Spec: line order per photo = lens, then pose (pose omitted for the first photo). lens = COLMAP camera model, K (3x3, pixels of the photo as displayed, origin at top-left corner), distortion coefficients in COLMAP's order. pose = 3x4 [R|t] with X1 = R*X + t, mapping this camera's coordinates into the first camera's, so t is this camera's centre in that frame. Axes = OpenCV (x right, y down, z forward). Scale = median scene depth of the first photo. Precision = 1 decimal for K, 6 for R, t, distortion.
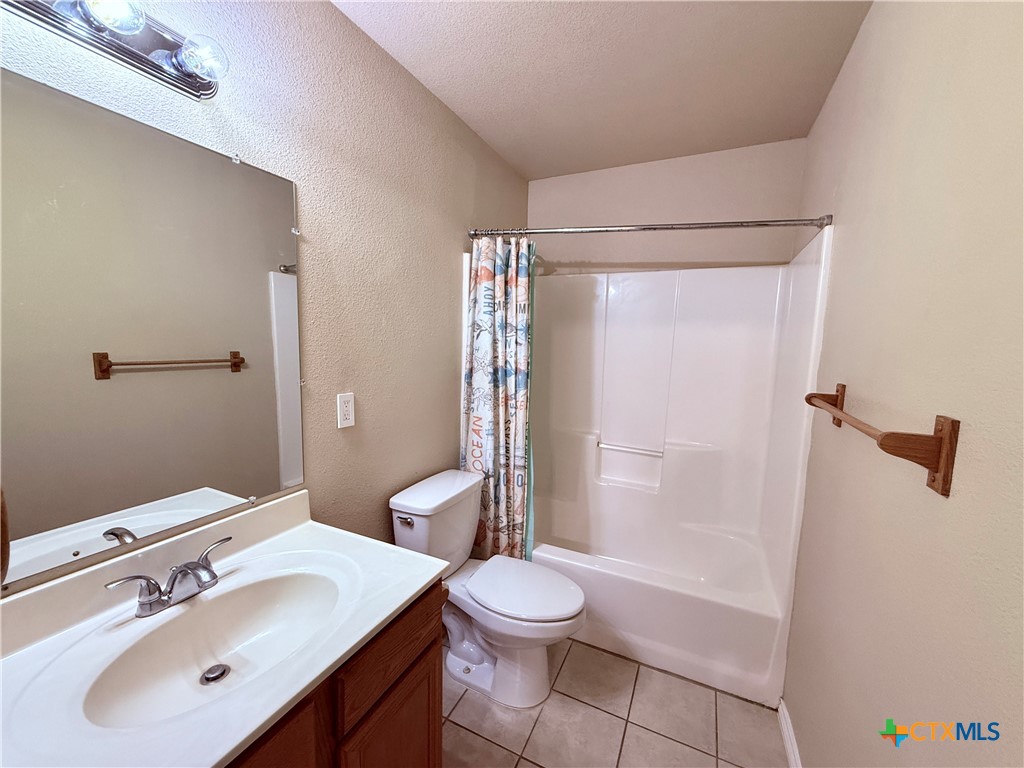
lens RADIAL K [[410.2, 0, 516.7], [0, 410.2, 382.8], [0, 0, 1]] dist [0.036430, -0.000012]
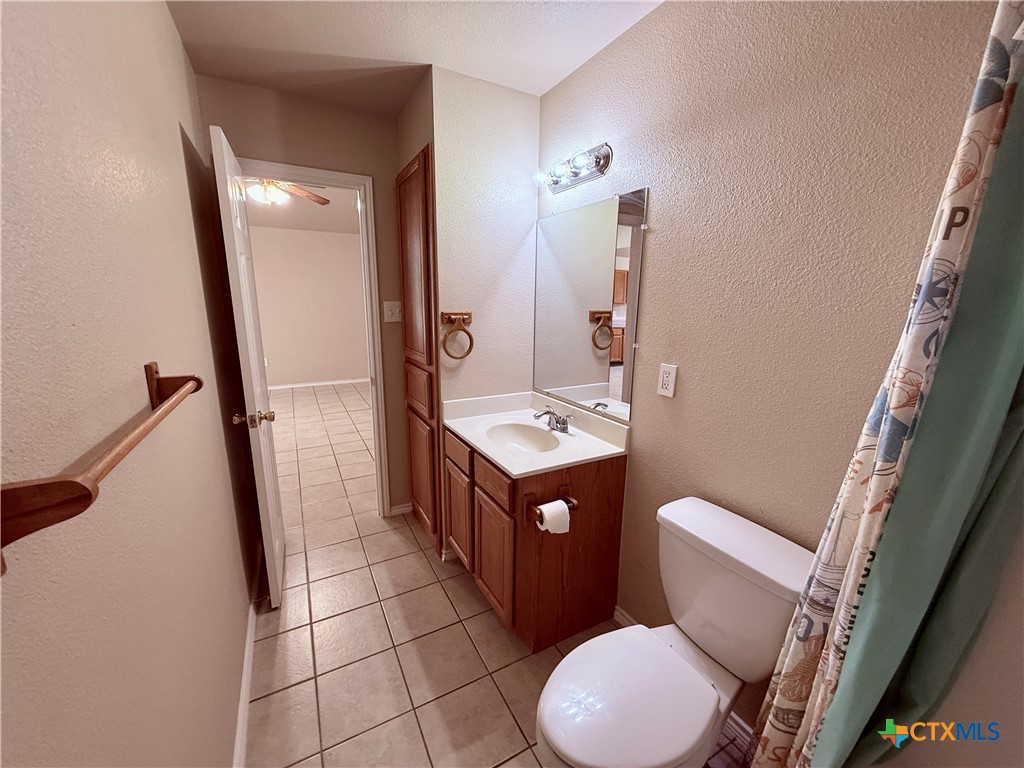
lens RADIAL K [[409.5, 0, 509.1], [0, 409.5, 383.9], [0, 0, 1]] dist [-0.001253, 0.000255]
pose [[-0.593525, 0.135526, -0.793322, 0.772295], [-0.107578, 0.963515, 0.245085, -0.161679], [0.797593, 0.230808, -0.557291, 1.470779]]
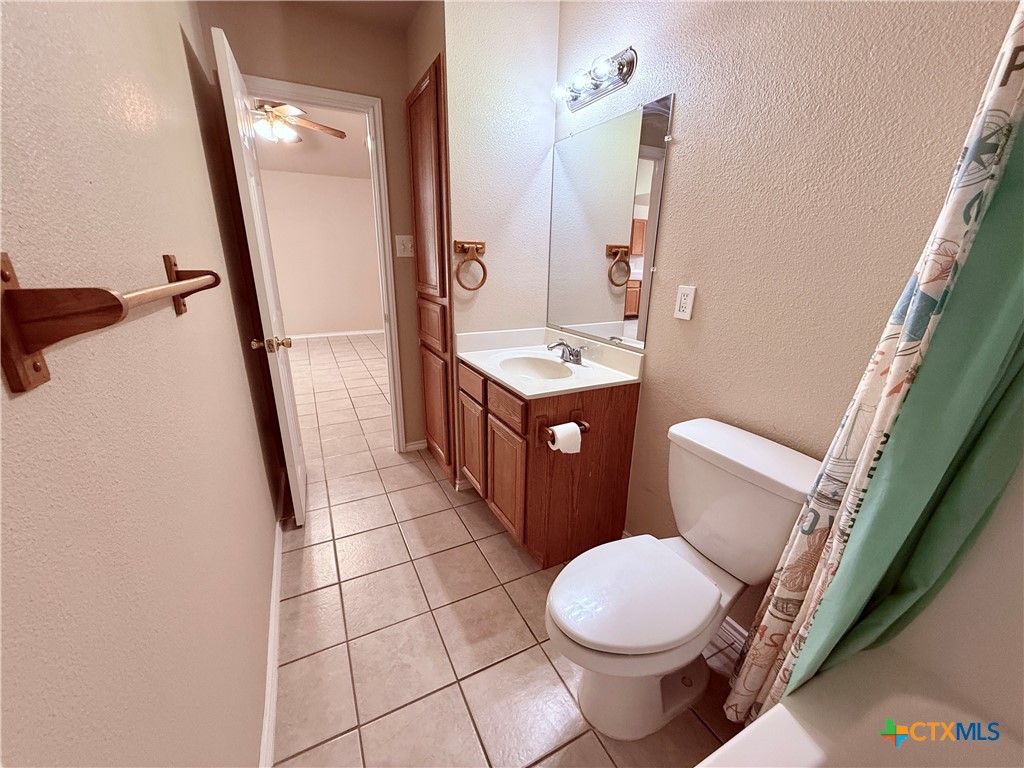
lens RADIAL K [[409.5, 0, 509.1], [0, 409.5, 383.9], [0, 0, 1]] dist [-0.001253, 0.000255]
pose [[-0.618493, 0.204990, -0.758581, 0.794012], [-0.107808, 0.934108, 0.340322, -0.053482], [0.778359, 0.292268, -0.555640, 1.497716]]
